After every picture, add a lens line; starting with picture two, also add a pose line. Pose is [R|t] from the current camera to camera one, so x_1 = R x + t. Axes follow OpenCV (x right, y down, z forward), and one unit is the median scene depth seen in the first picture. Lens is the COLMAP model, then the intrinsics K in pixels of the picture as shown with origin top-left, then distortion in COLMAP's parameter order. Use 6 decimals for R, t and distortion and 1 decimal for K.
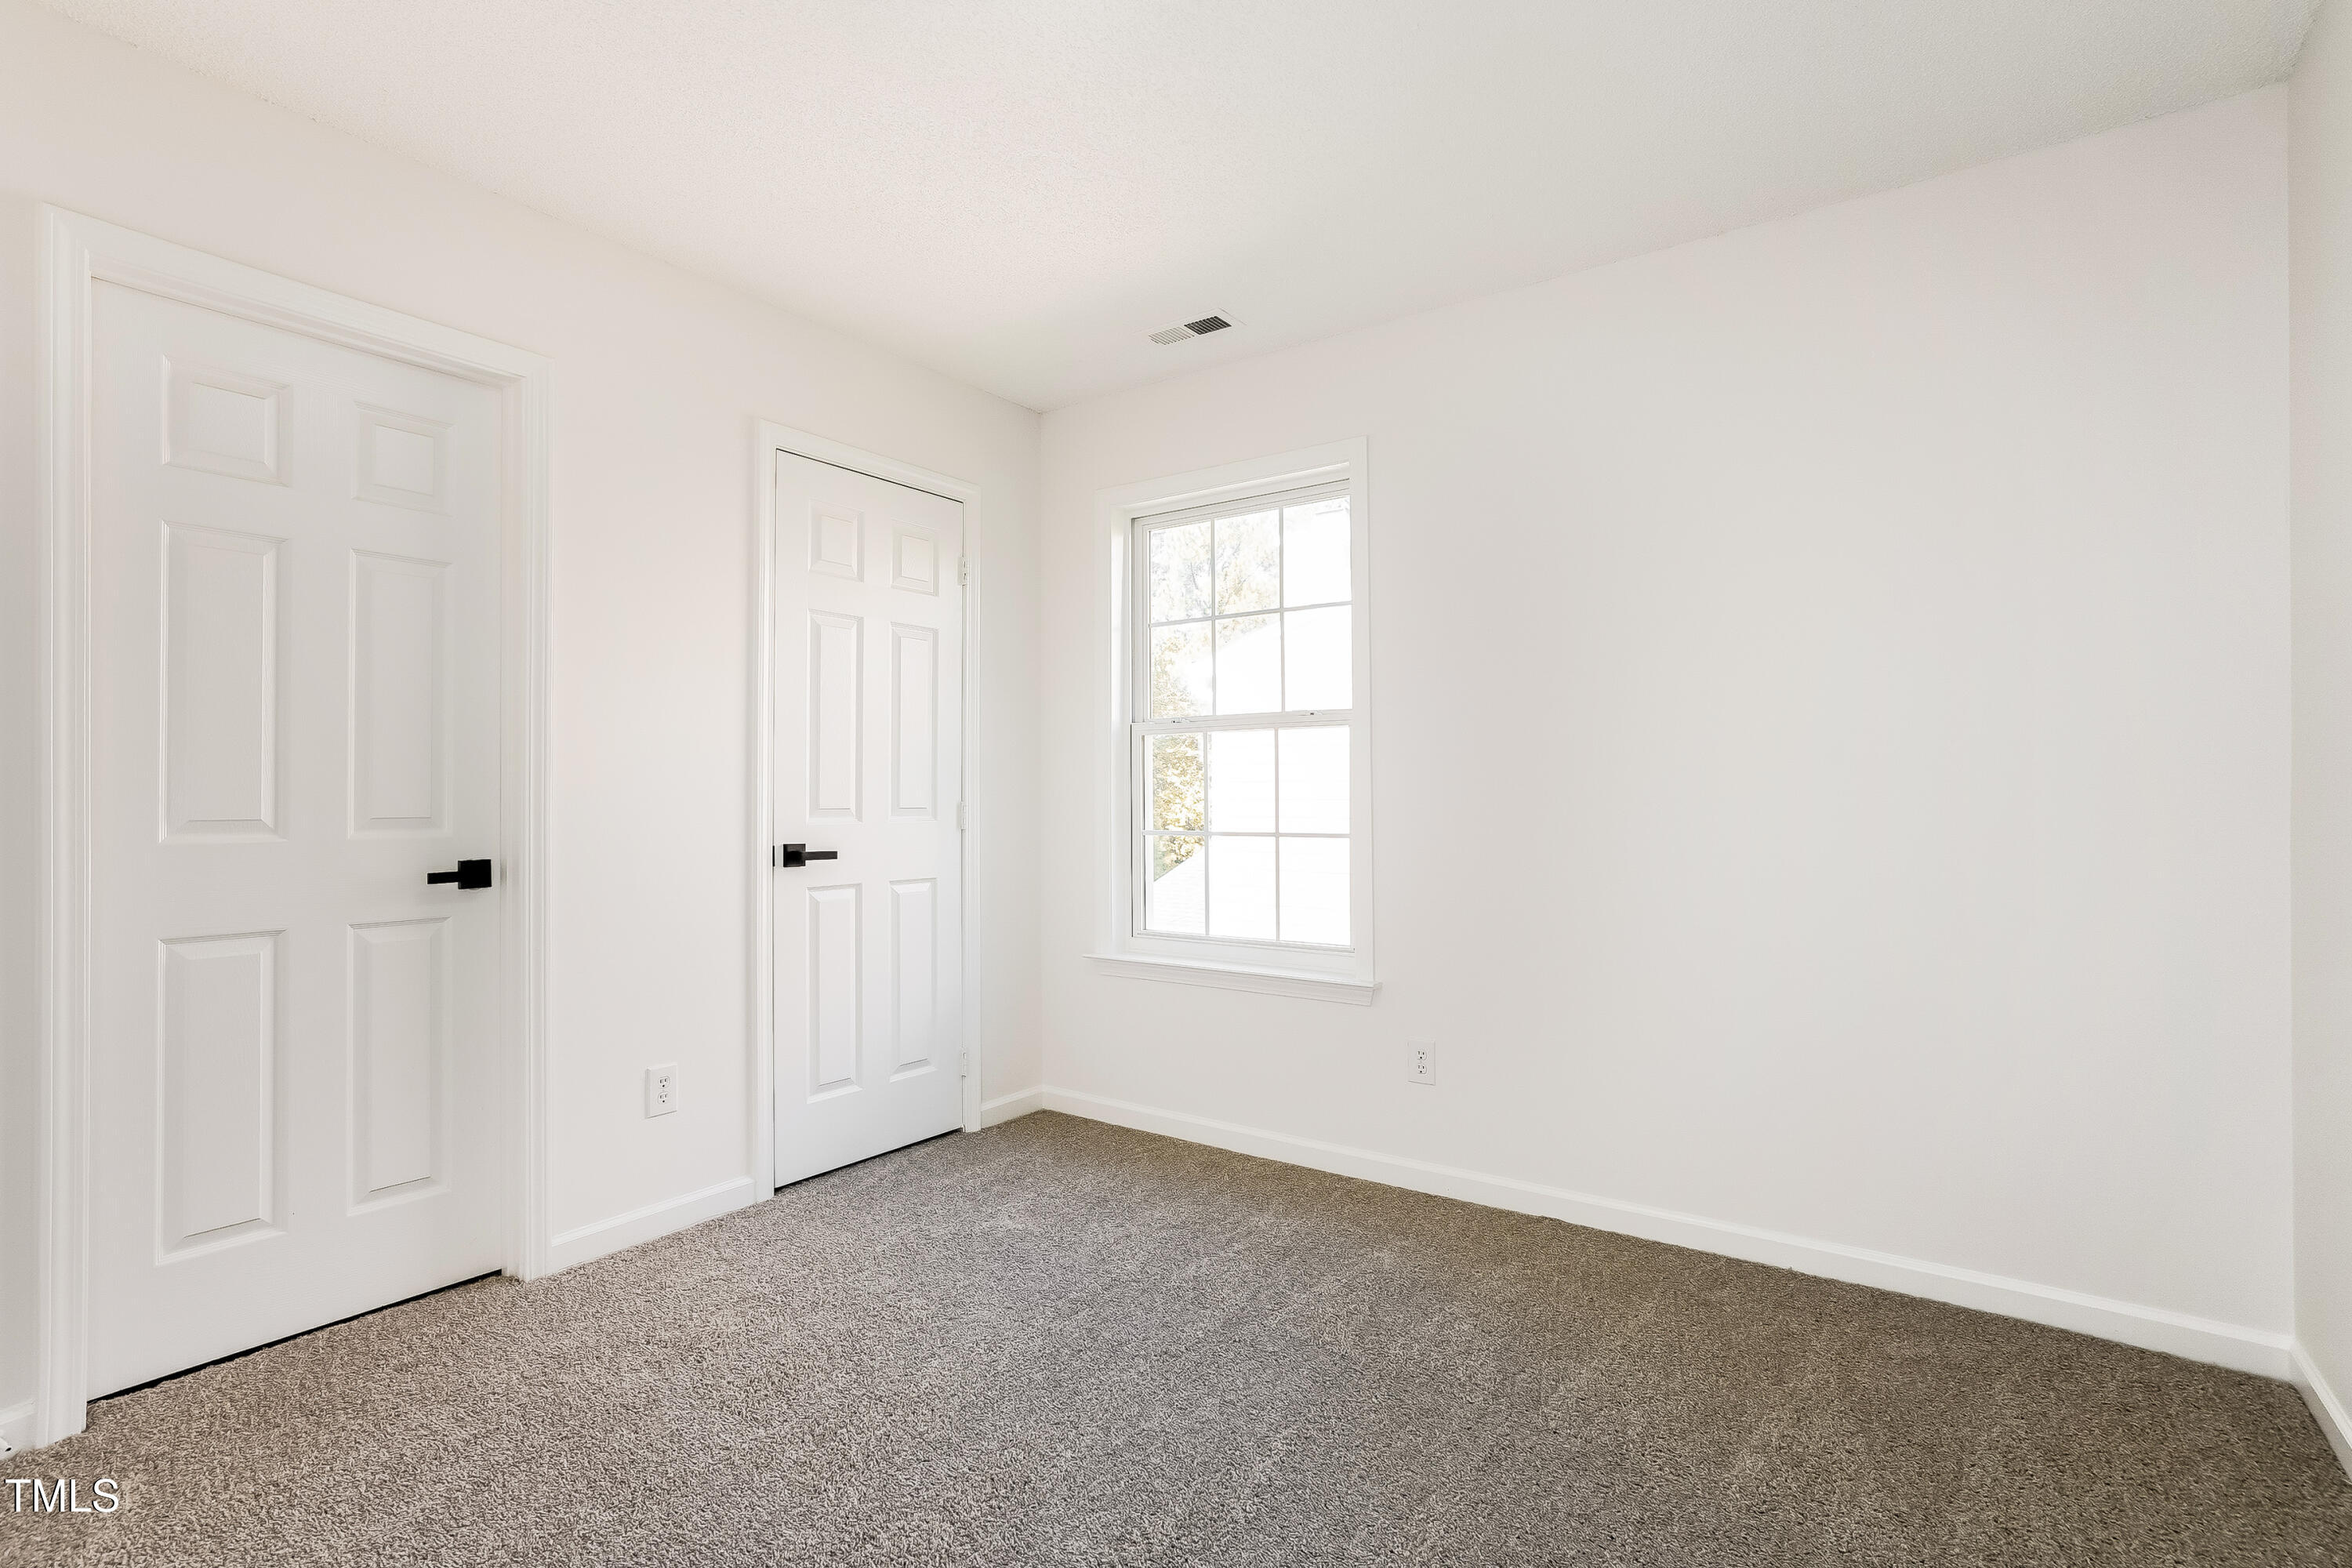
lens RADIAL K [[1135.6, 0, 1176.0], [0, 1135.6, 784.0], [0, 0, 1]] dist [-0.000887, 0.000067]
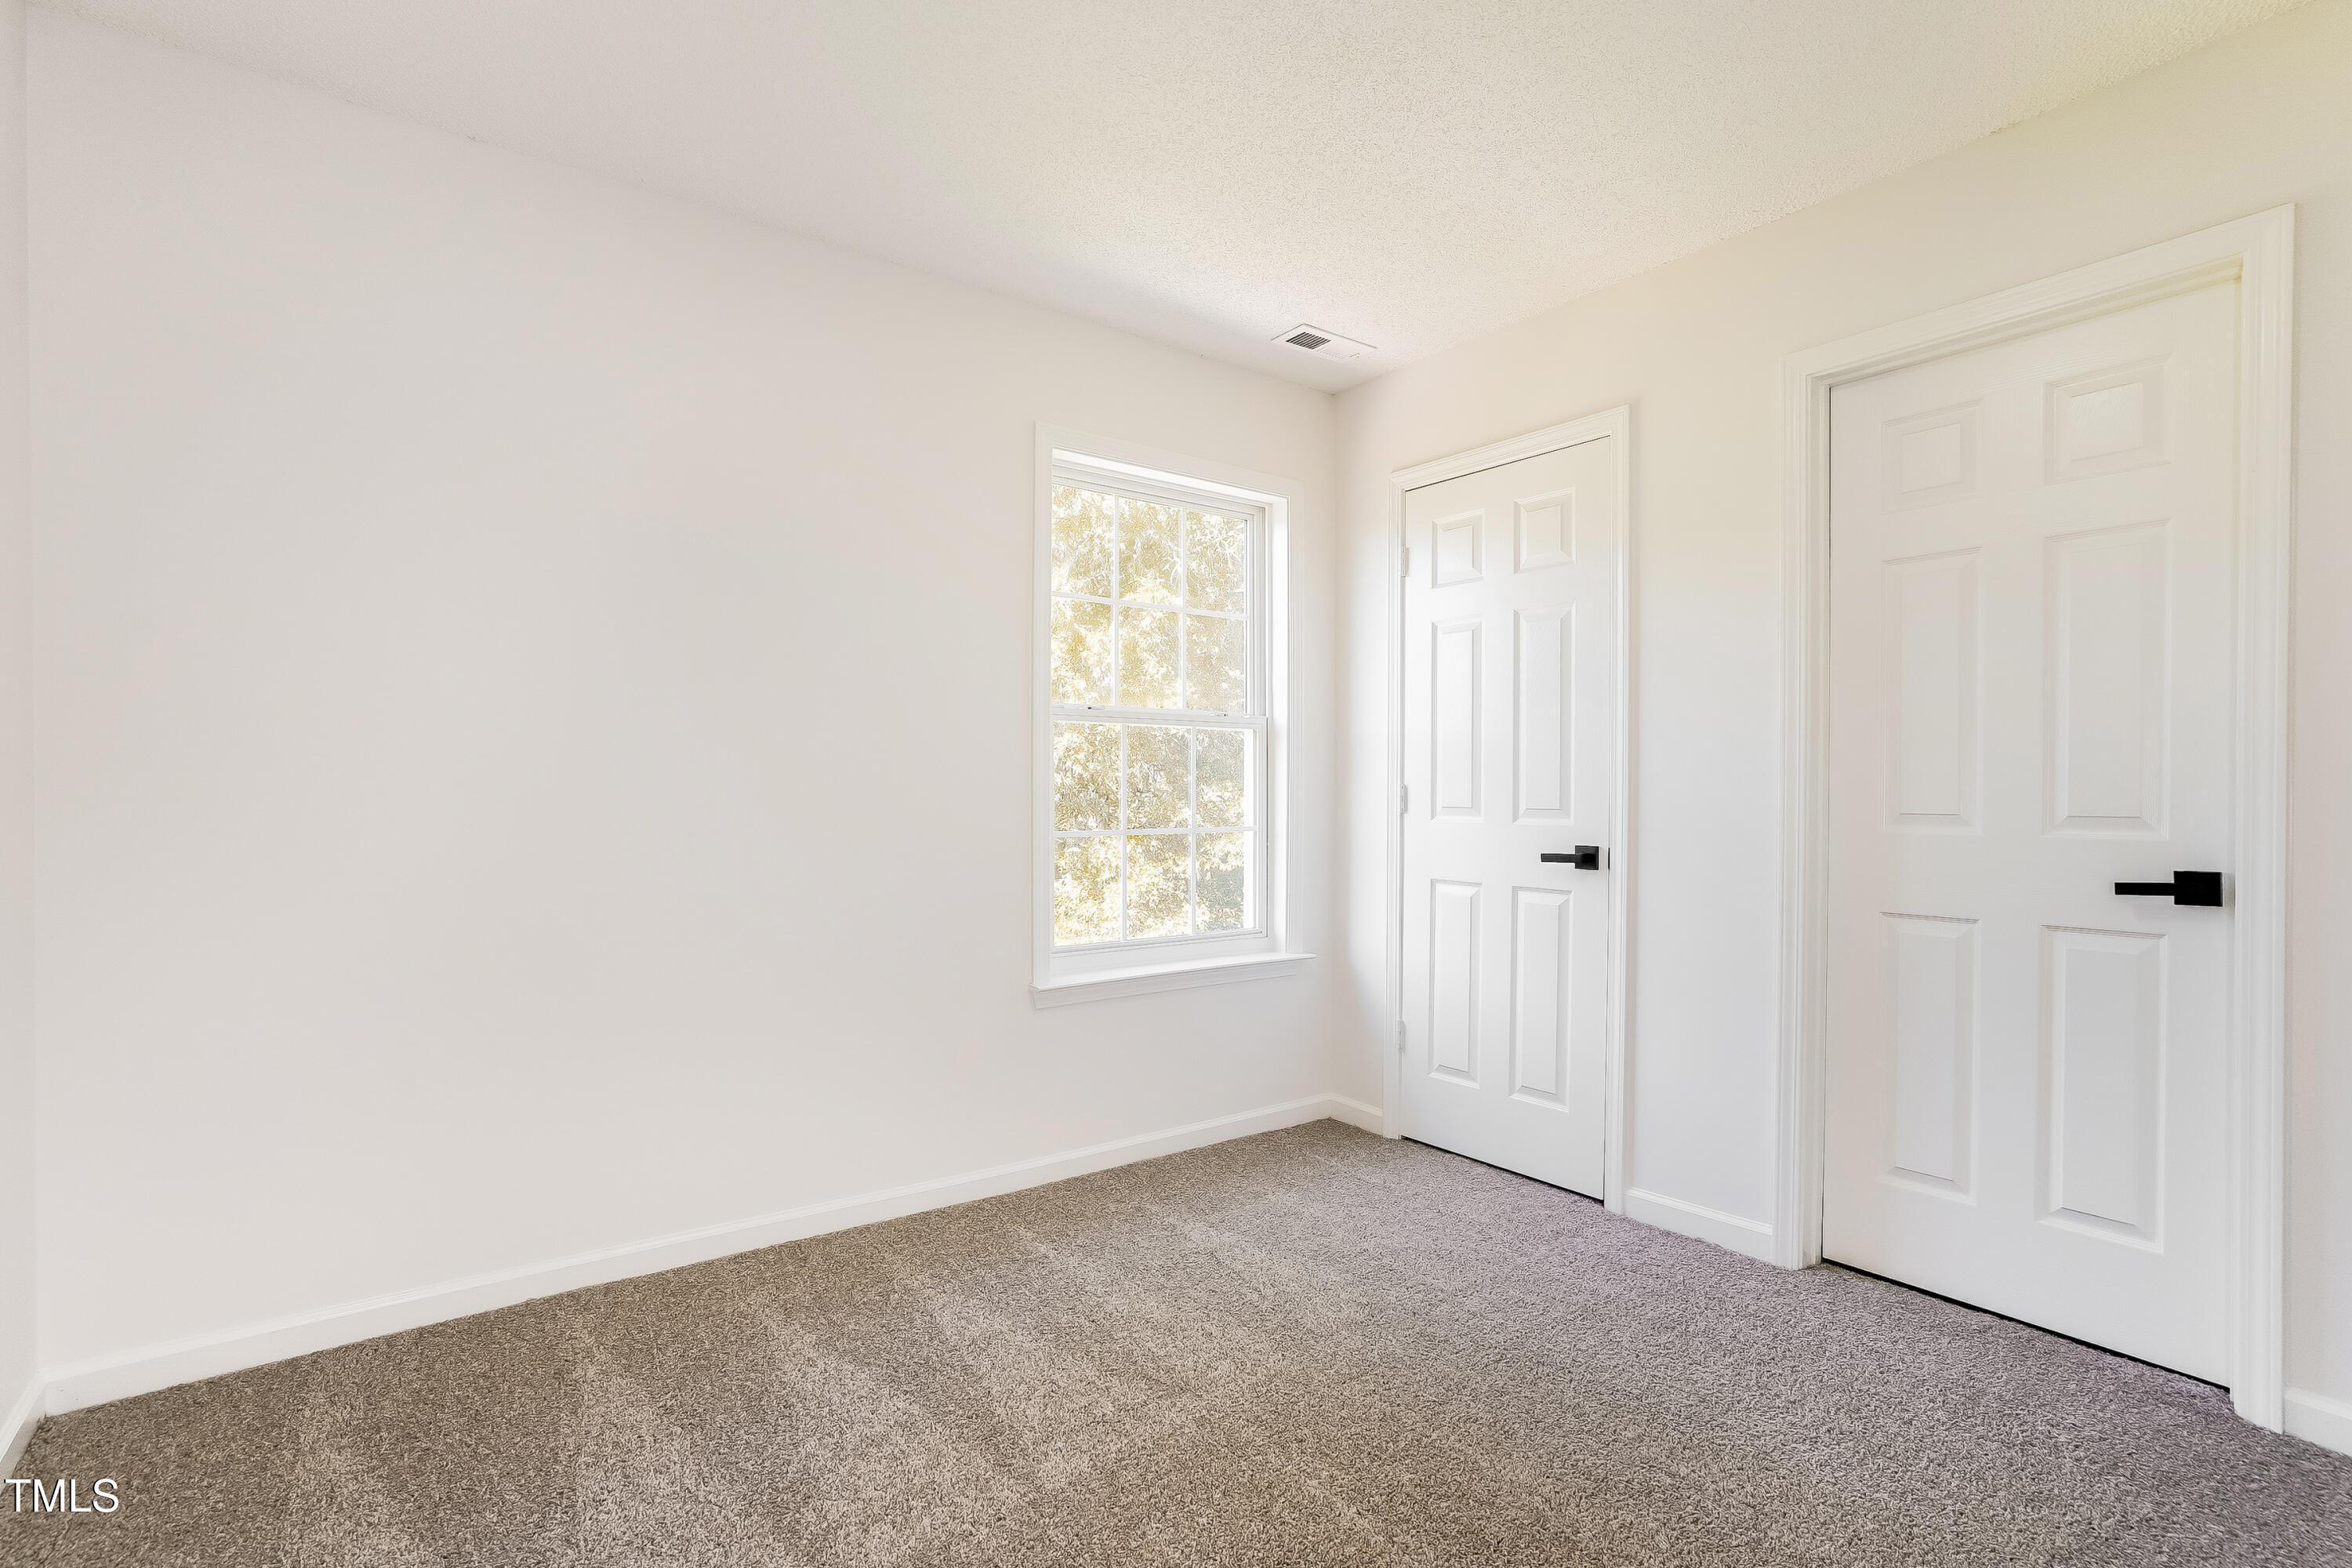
lens RADIAL K [[1133.7, 0, 1176.0], [0, 1133.7, 784.0], [0, 0, 1]] dist [-0.000956, -0.000052]
pose [[-0.307169, -0.003976, -0.951647, 0.656841], [0.009620, 0.999927, -0.007283, 0.003944], [0.951606, -0.011392, -0.307109, 0.916373]]
